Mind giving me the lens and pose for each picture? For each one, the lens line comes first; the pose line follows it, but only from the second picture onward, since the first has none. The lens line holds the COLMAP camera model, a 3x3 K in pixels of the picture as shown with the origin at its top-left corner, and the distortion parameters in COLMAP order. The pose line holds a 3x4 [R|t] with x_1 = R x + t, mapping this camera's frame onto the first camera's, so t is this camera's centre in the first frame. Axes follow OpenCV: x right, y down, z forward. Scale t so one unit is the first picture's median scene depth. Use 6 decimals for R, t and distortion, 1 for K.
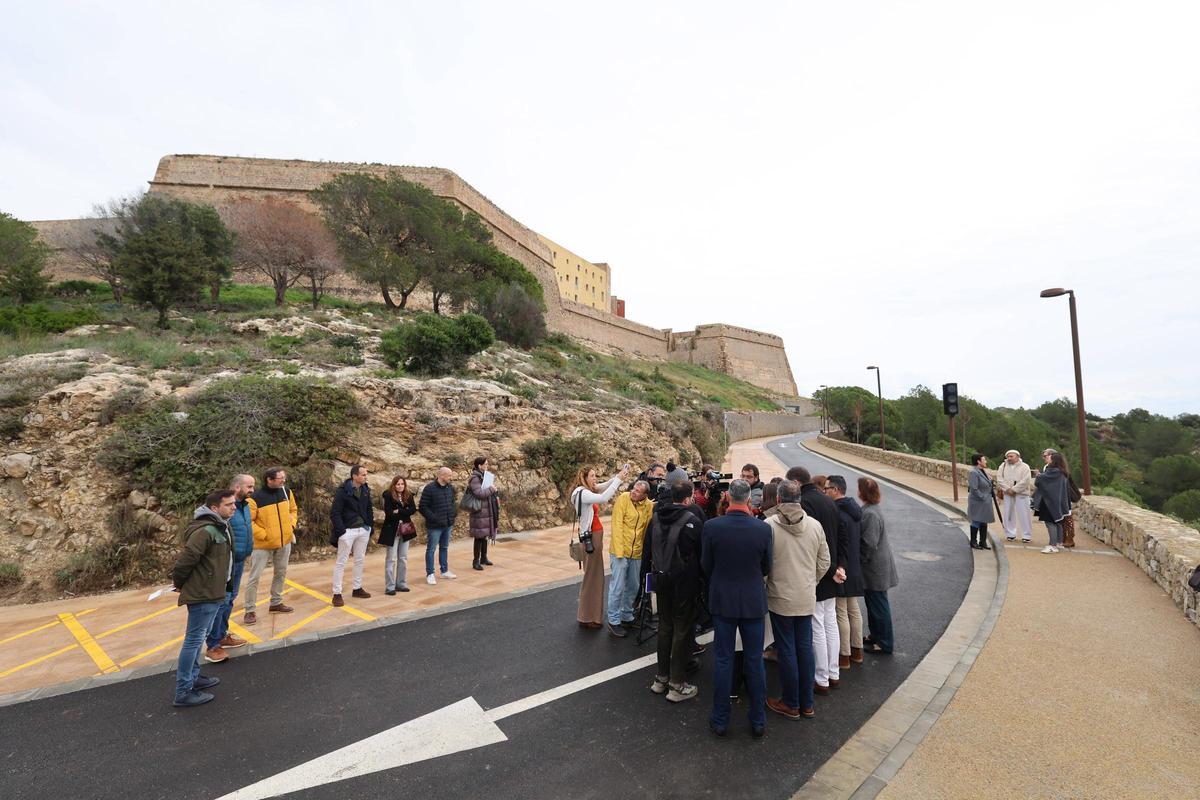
lens RADIAL K [[544.5, 0, 638.5], [0, 544.5, 377.0], [0, 0, 1]] dist [-0.000605, -0.000144]
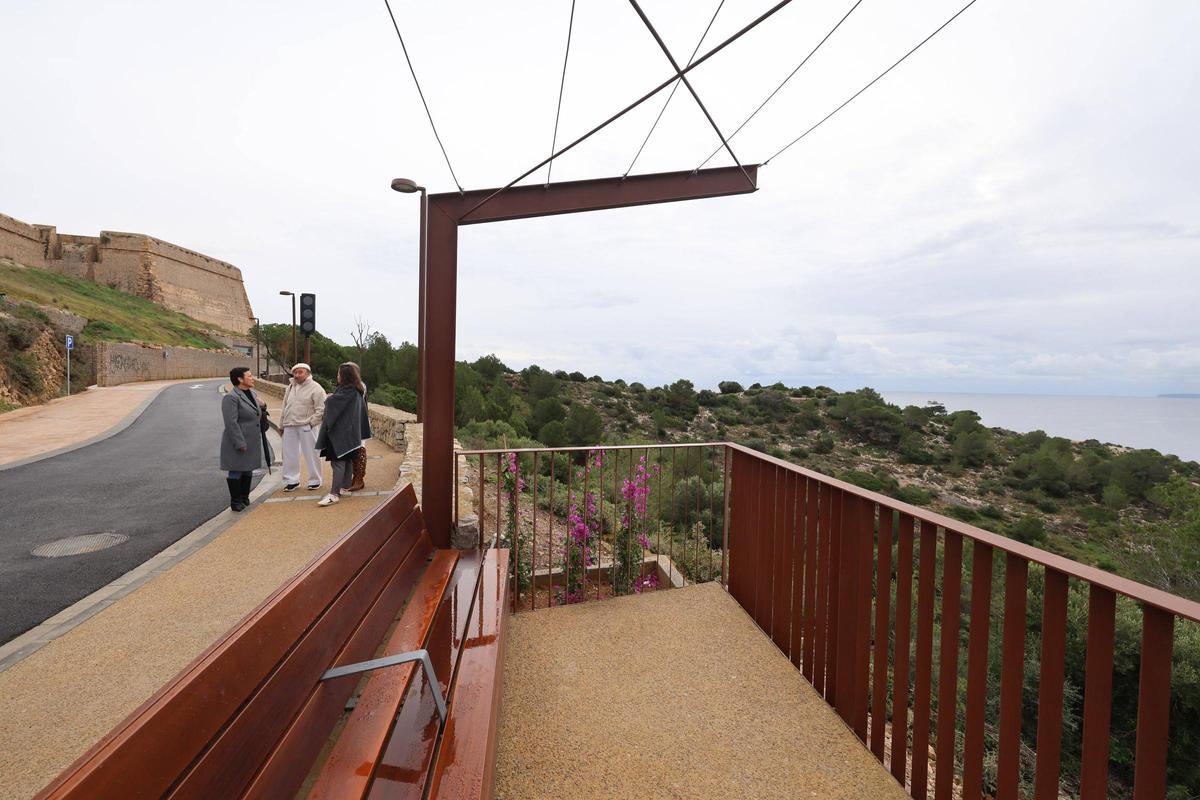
lens RADIAL K [[502.0, 0, 595.4], [0, 502.0, 396.6], [0, 0, 1]] dist [-0.001845, -0.000399]
pose [[0.657172, -0.004625, 0.753726, 0.038655], [-0.094924, 0.991512, 0.088848, 0.007155], [-0.747739, -0.129935, 0.651155, 0.024884]]
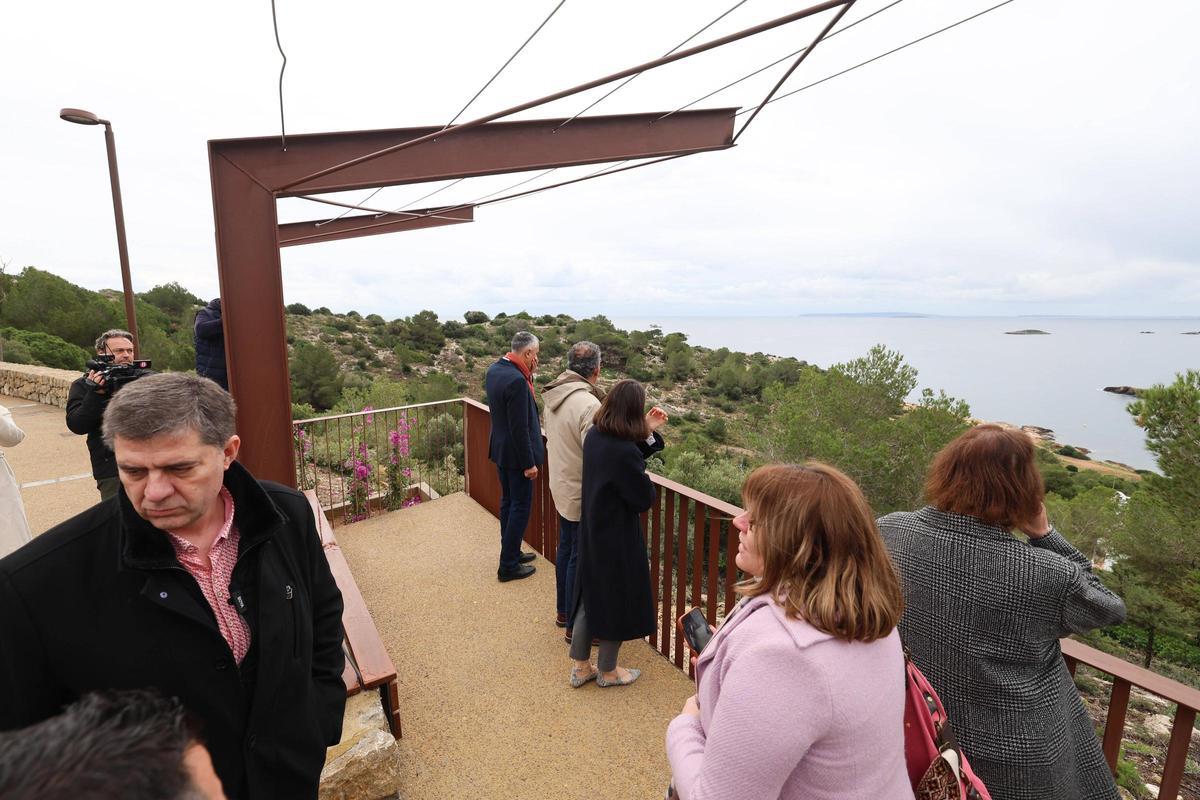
lens RADIAL K [[524.3, 0, 573.5], [0, 524.3, 397.3], [0, 0, 1]] dist [-0.000313, 0.000061]
pose [[0.270449, -0.146890, 0.951462, 0.023943], [-0.095661, 0.979301, 0.178379, 0.002083], [-0.957970, -0.139261, 0.250799, 0.016625]]
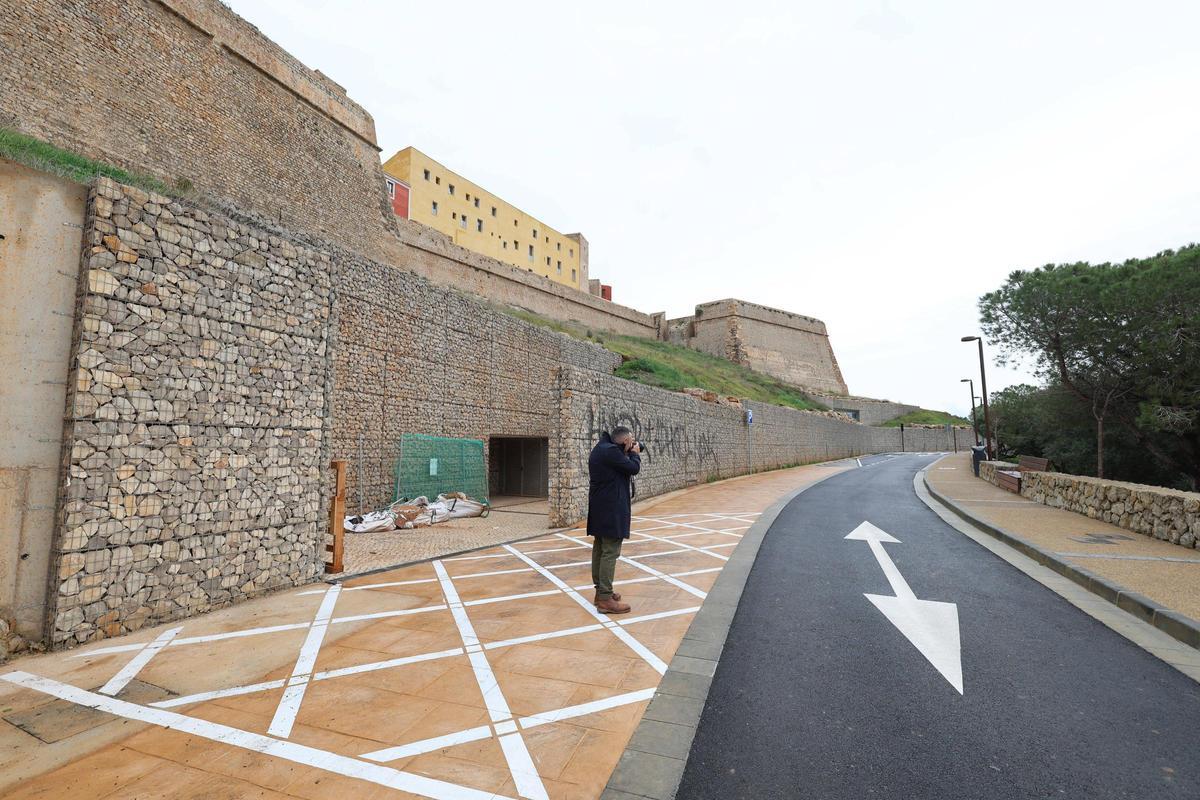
lens RADIAL K [[518.9, 0, 595.2], [0, 518.9, 394.5], [0, 0, 1]] dist [0.000204, 0.000074]
pose [[0.987840, -0.018185, -0.154405, 0.092255], [0.016300, 0.999776, -0.013467, 0.036589], [0.154615, 0.010787, 0.987916, 0.368961]]
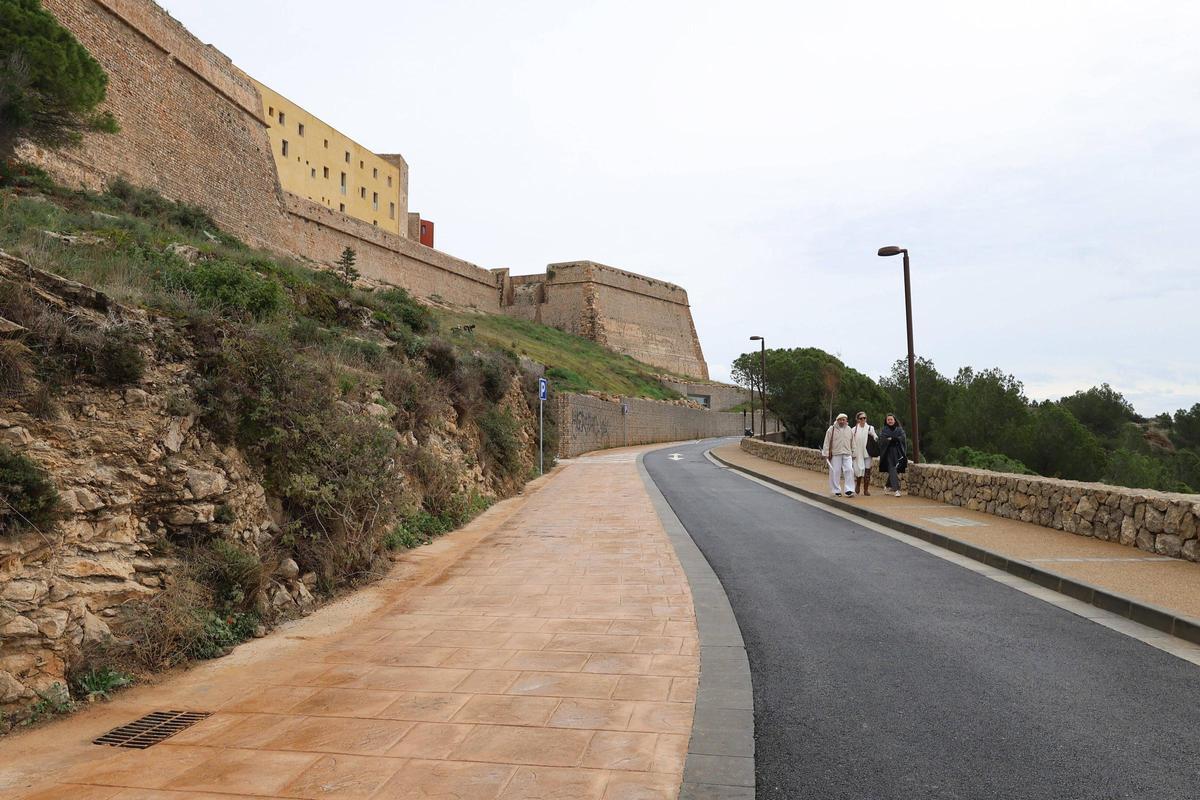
lens RADIAL K [[807.3, 0, 596.6], [0, 807.3, 395.7], [0, 0, 1]] dist [-0.000909, 0.000050]
pose [[0.989305, 0.008047, 0.145636, 0.035269], [-0.014322, 0.999011, 0.042091, 0.016408], [-0.145154, -0.043727, 0.988442, 0.116228]]
